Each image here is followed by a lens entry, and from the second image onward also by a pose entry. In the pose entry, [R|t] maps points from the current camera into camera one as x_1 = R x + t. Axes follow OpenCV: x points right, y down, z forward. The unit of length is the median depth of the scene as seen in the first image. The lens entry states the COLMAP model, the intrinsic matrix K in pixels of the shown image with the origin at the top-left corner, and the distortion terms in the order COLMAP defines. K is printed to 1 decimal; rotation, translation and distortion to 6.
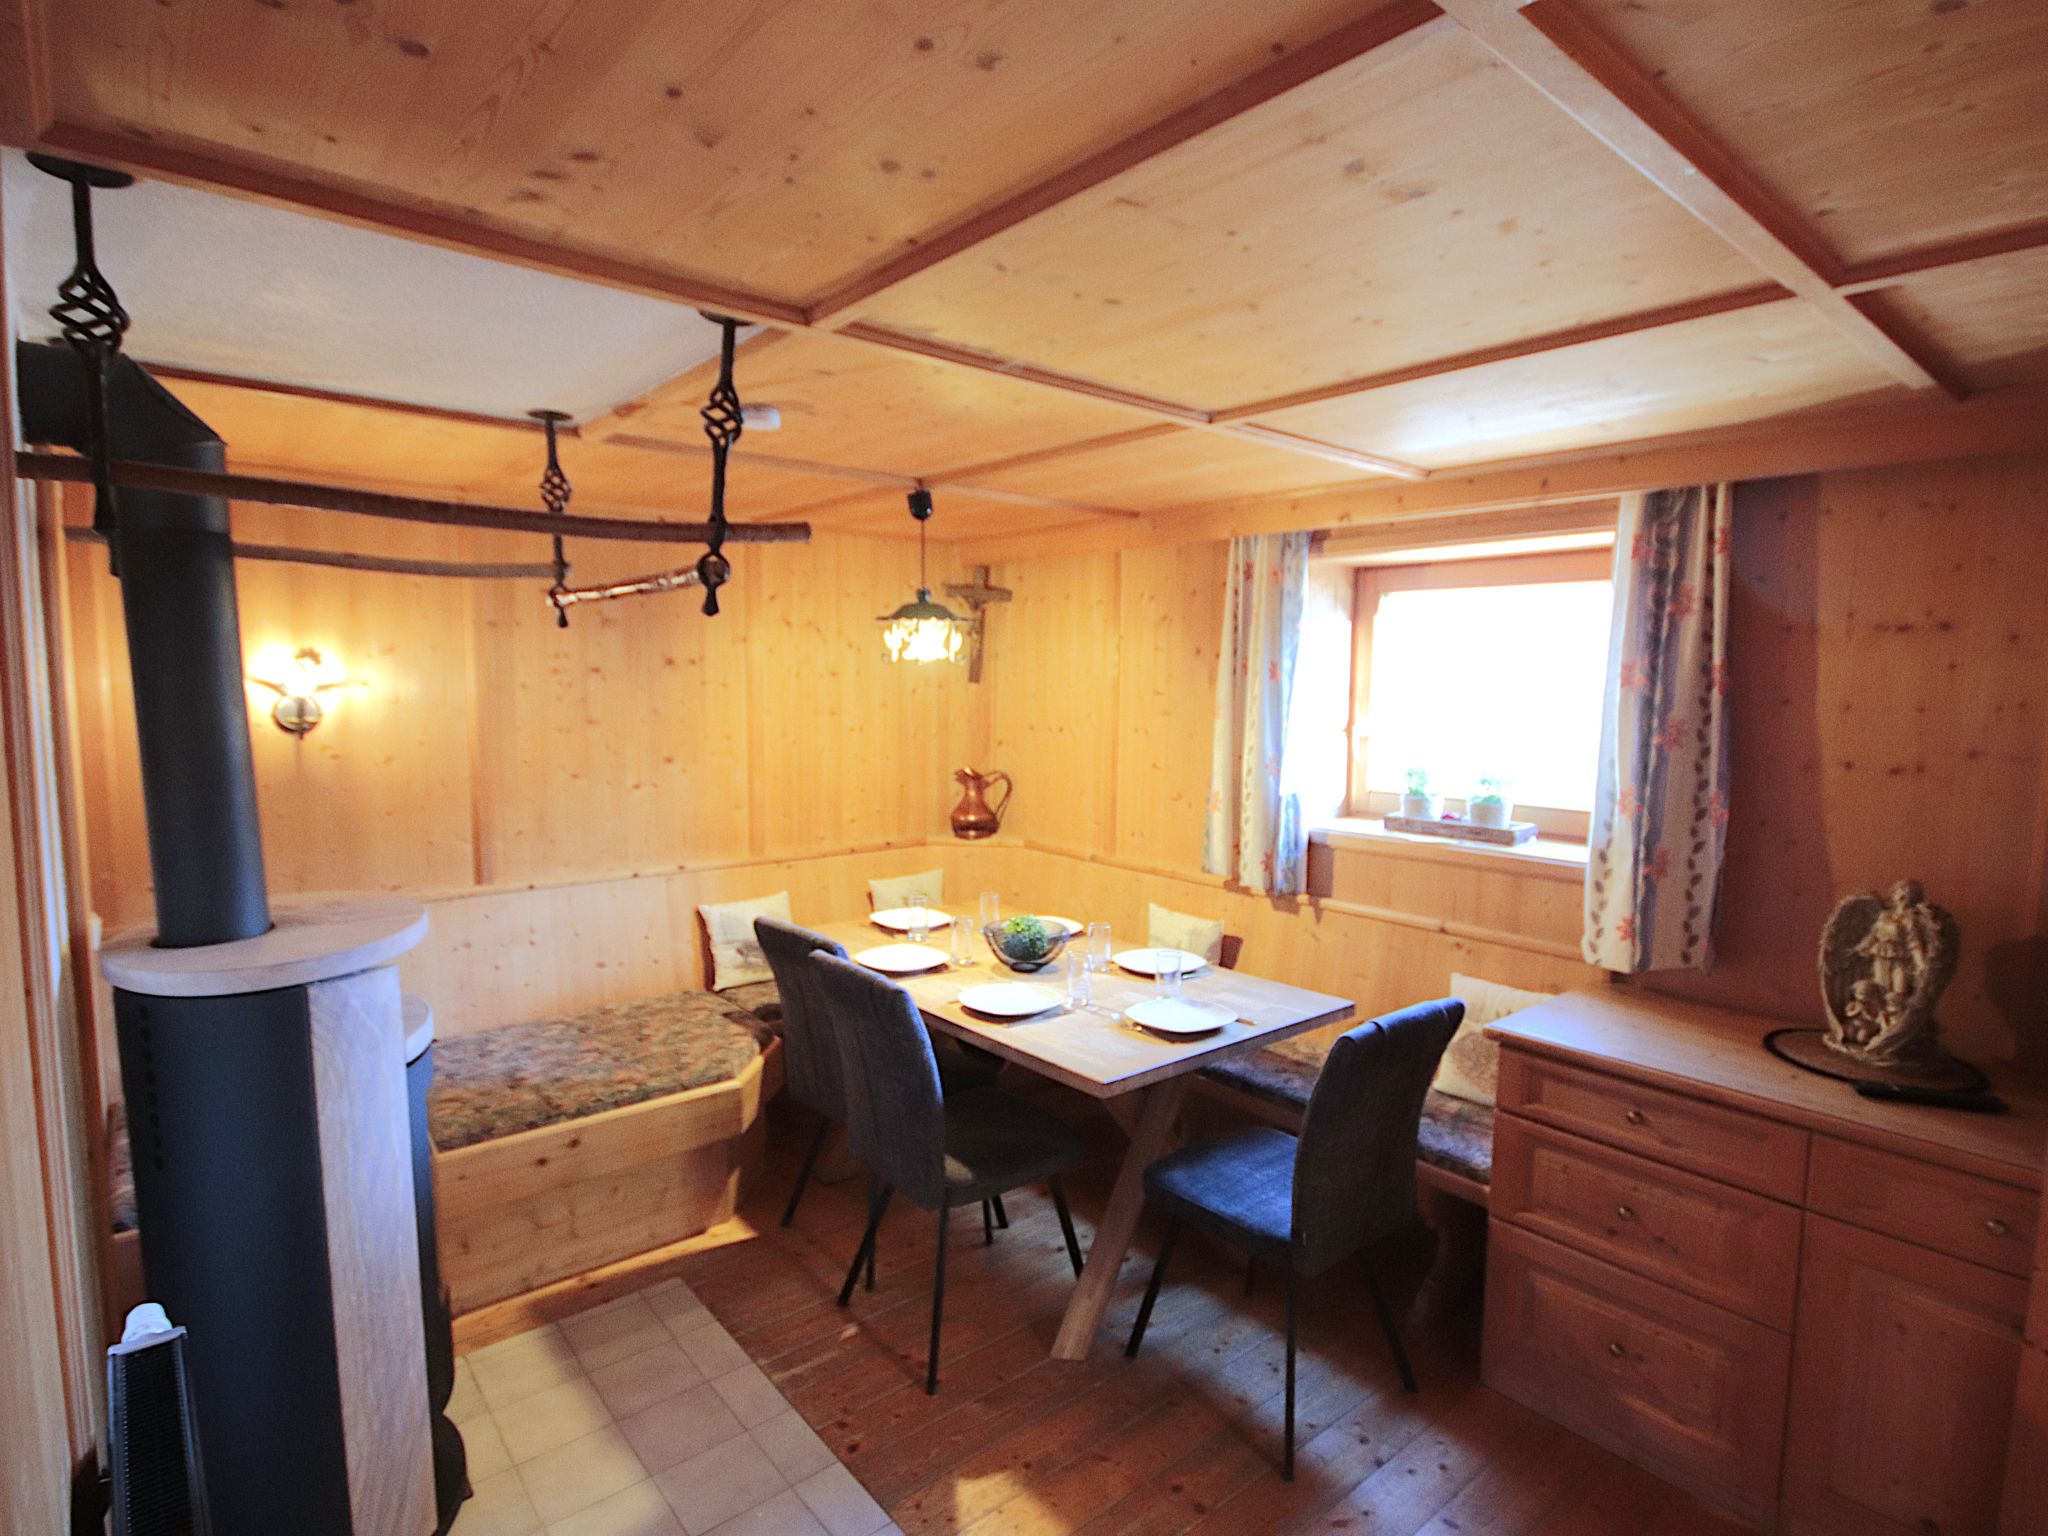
lens RADIAL K [[1073.4, 0, 1031.5], [0, 1073.4, 779.1], [0, 0, 1]] dist [-0.001452, 0.002741]
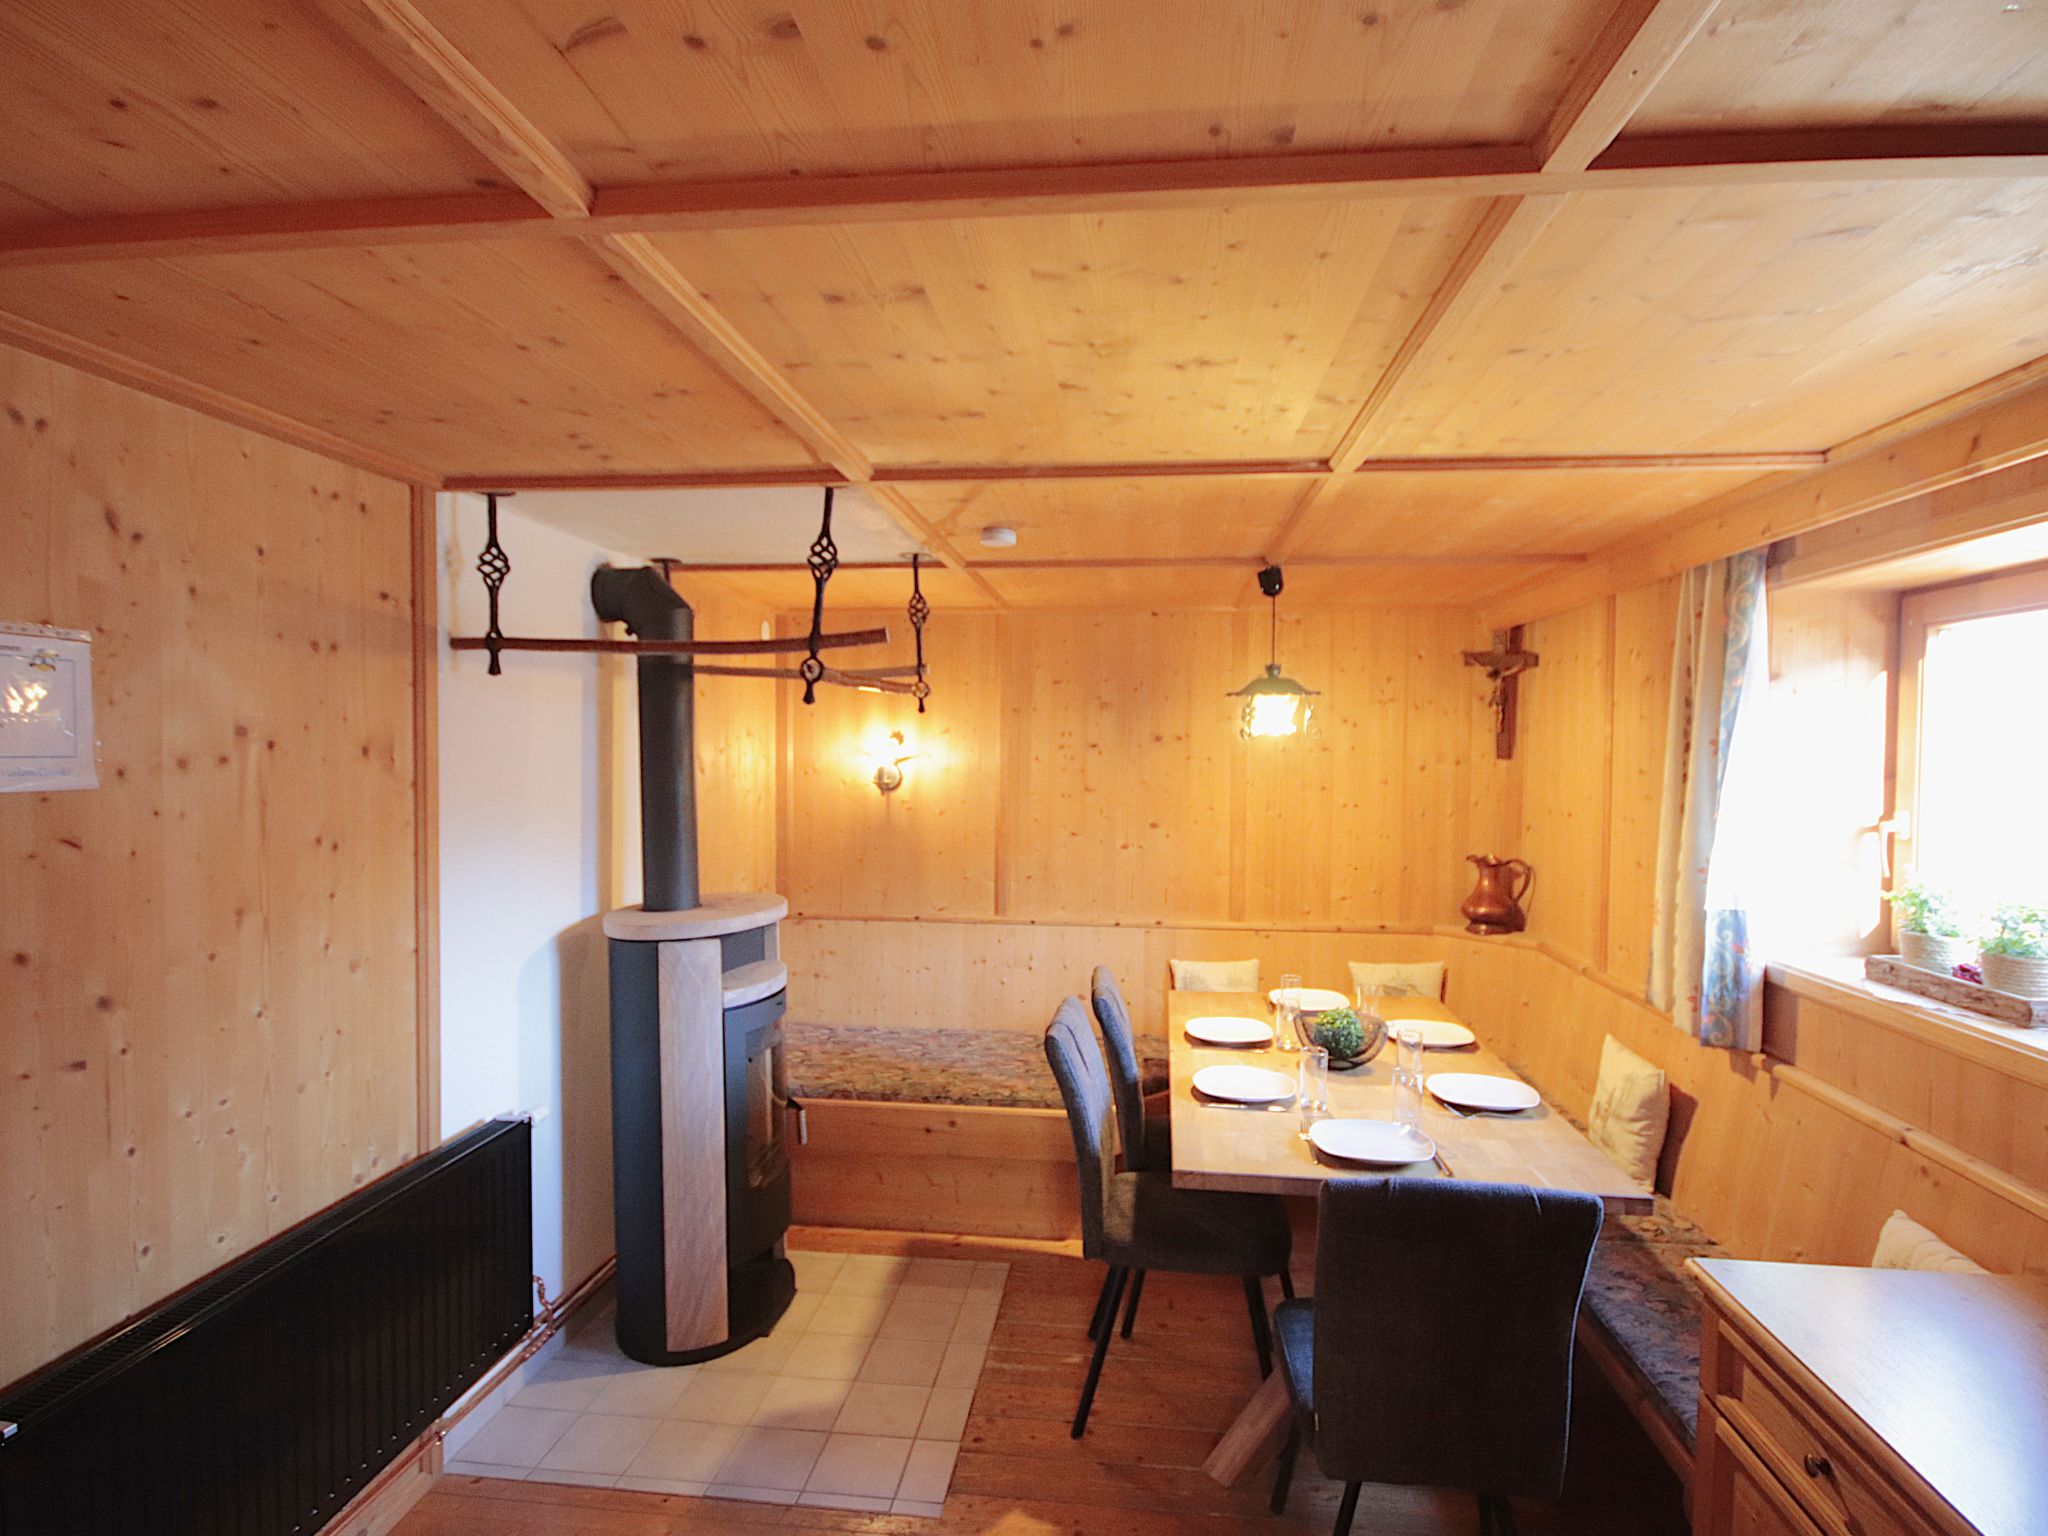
lens RADIAL K [[1073.4, 0, 1018.5], [0, 1073.4, 777.9], [0, 0, 1]] dist [-0.001452, 0.002741]
pose [[0.686266, 0.017257, -0.727146, 0.438516], [-0.070646, 0.996573, -0.043023, -0.010551], [0.723911, 0.080896, 0.685134, 0.140418]]
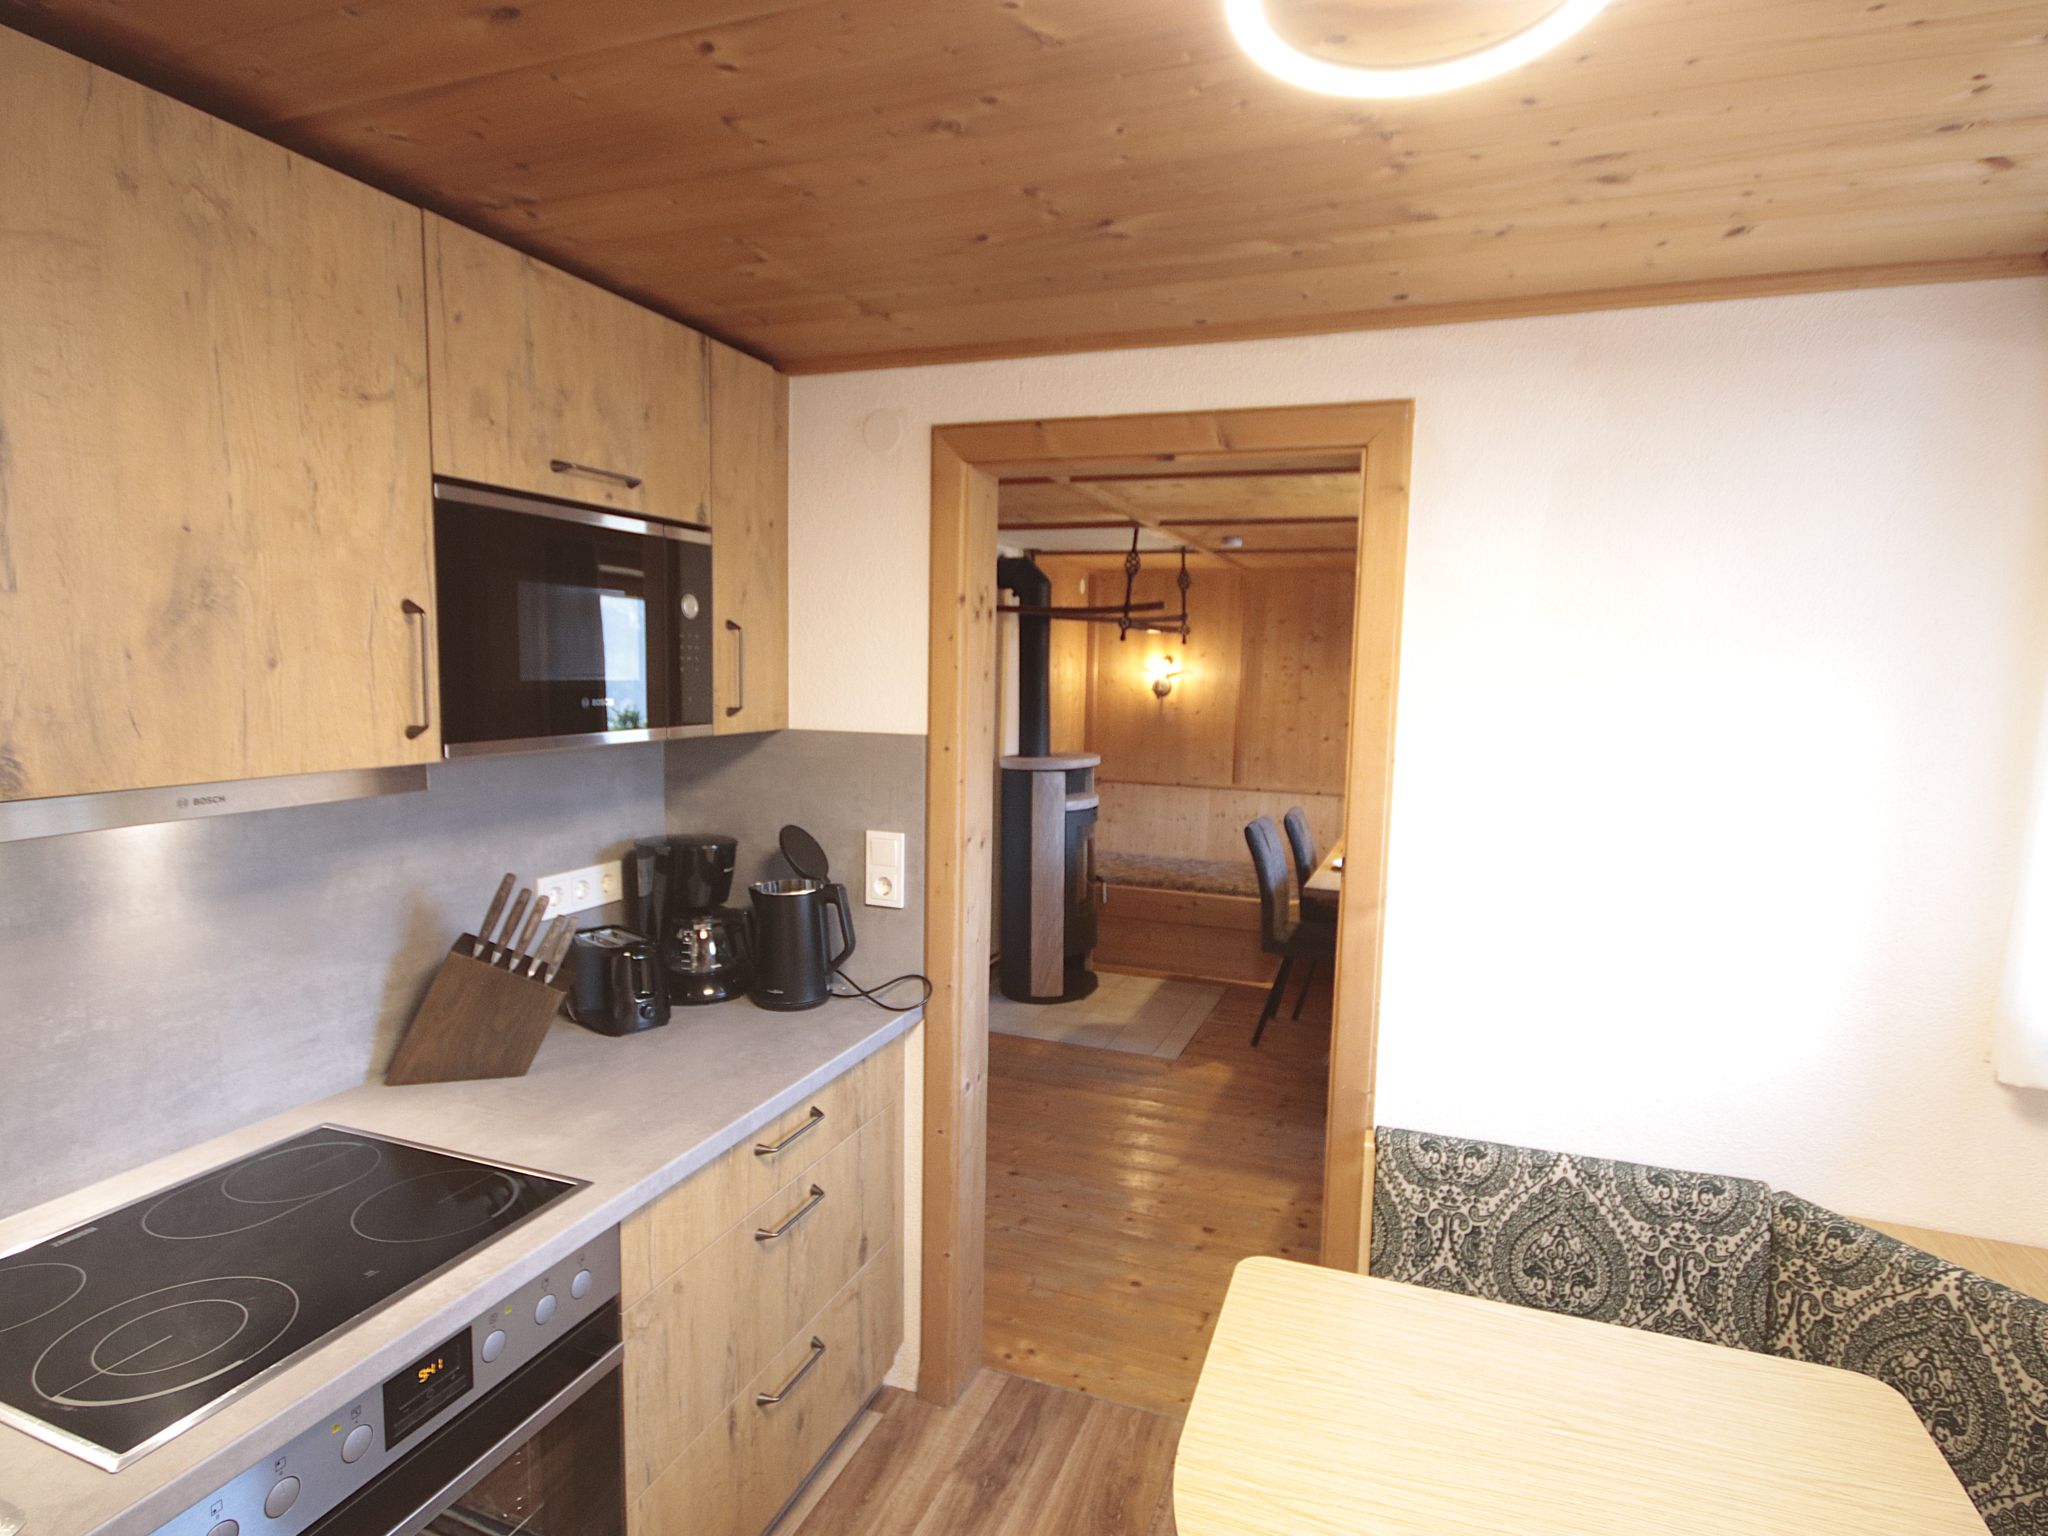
lens RADIAL K [[1073.4, 0, 1038.8], [0, 1073.4, 781.2], [0, 0, 1]] dist [-0.001452, 0.002741]
pose [[0.499678, 0.097628, -0.860692, 0.931147], [-0.102689, 0.993298, 0.053053, 0.032151], [0.860103, 0.061874, 0.506354, -0.224499]]
